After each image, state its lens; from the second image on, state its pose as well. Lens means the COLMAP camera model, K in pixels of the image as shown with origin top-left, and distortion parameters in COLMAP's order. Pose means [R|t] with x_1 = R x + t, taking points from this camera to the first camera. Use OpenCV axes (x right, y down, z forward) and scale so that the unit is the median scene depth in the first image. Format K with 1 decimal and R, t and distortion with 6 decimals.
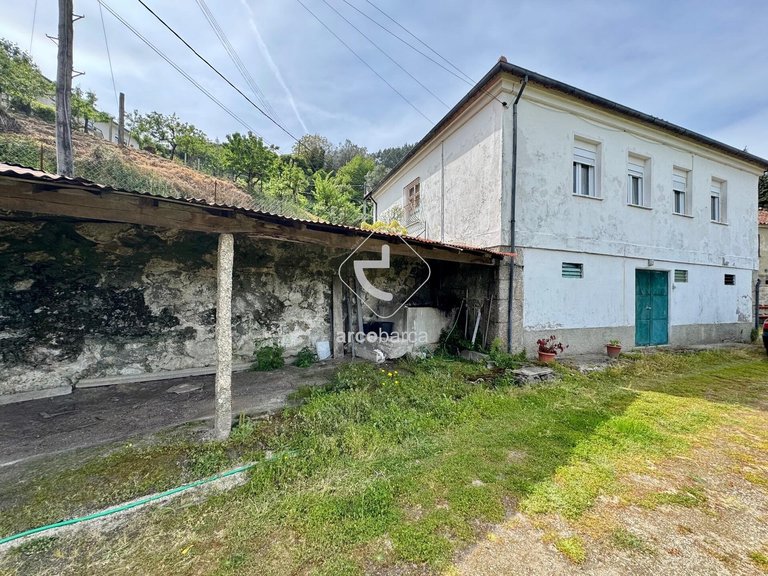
lens RADIAL K [[304.6, 0, 383.5], [0, 304.6, 286.8], [0, 0, 1]] dist [-0.003502, -0.000658]
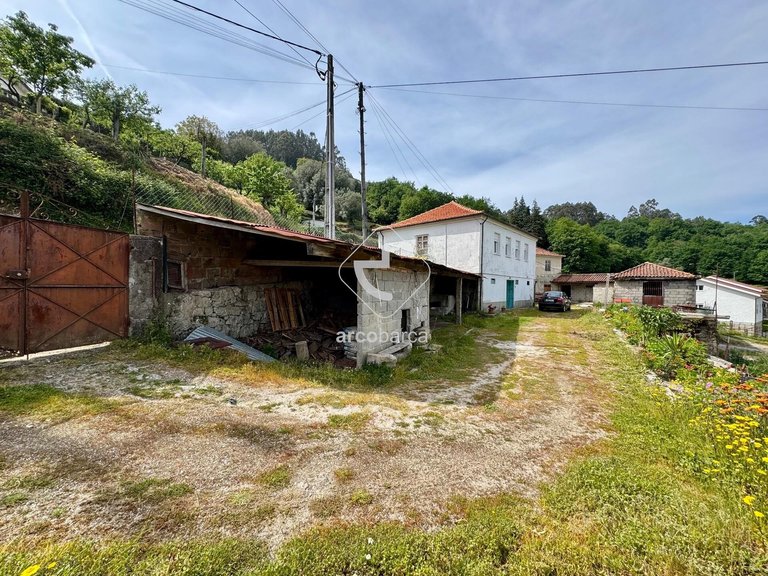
lens RADIAL K [[304.9, 0, 381.7], [0, 304.9, 286.7], [0, 0, 1]] dist [-0.004075, 0.001389]
pose [[0.892763, -0.004213, 0.450506, -1.363918], [-0.008172, 0.999640, 0.025544, -0.059357], [-0.450452, -0.026486, 0.892408, -0.905293]]
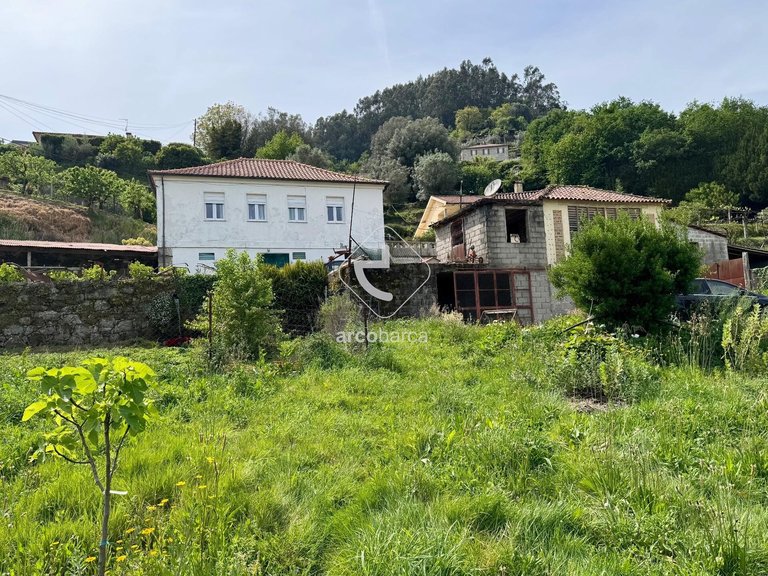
lens RADIAL K [[575.9, 0, 387.3], [0, 575.9, 287.7], [0, 0, 1]] dist [0.070184, -0.082820]
pose [[0.994535, -0.074468, -0.073172, 1.858642], [0.068770, 0.994616, -0.077526, 0.480006], [0.078551, 0.072070, 0.994302, -2.460038]]
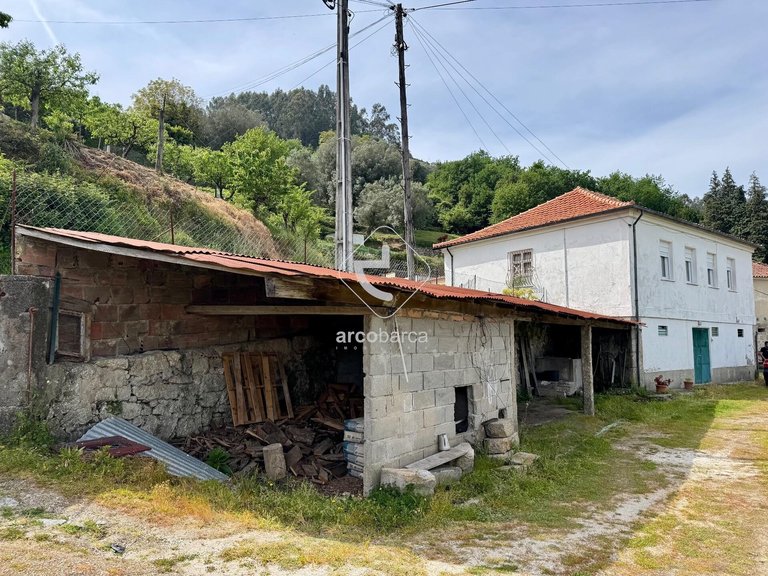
lens RADIAL K [[536.4, 0, 387.0], [0, 536.4, 292.3], [0, 0, 1]] dist [0.039587, -0.037711]
pose [[0.951983, 0.010041, 0.305986, -1.274520], [0.011692, 0.997540, -0.069111, -0.066381], [-0.305928, 0.069370, 0.949524, -0.951862]]
